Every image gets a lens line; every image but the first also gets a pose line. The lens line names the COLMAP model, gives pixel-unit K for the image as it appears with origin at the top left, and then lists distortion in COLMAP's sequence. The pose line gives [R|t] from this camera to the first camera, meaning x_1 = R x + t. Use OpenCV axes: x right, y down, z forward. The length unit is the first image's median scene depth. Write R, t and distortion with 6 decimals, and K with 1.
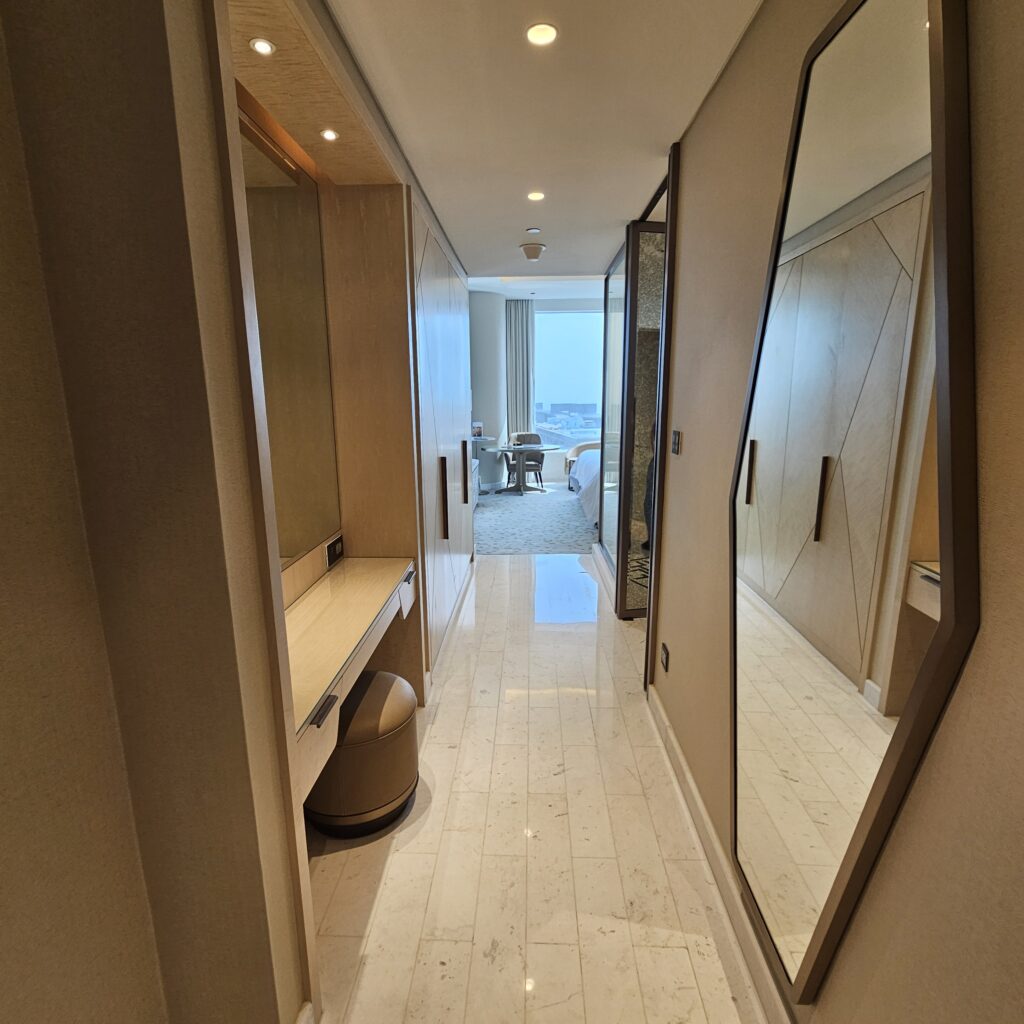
lens RADIAL K [[563.9, 0, 511.2], [0, 563.9, 514.7], [0, 0, 1]] dist [-0.005420, 0.001101]
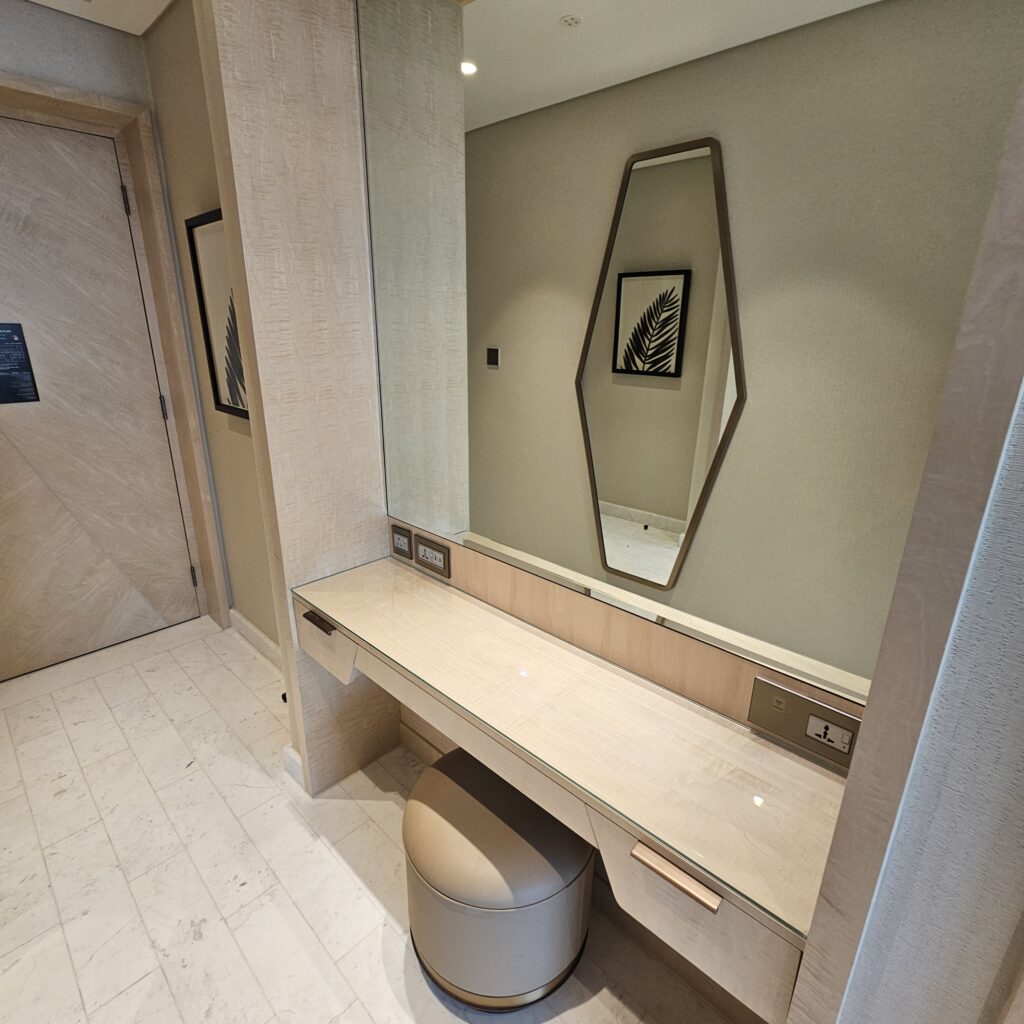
lens RADIAL K [[563.9, 0, 512.2], [0, 563.9, 512.7], [0, 0, 1]] dist [-0.005420, 0.001101]
pose [[-0.670944, 0.233219, -0.703877, 0.108938], [-0.161409, 0.880554, 0.445614, -0.324610], [0.723727, 0.412594, -0.553159, 1.576392]]
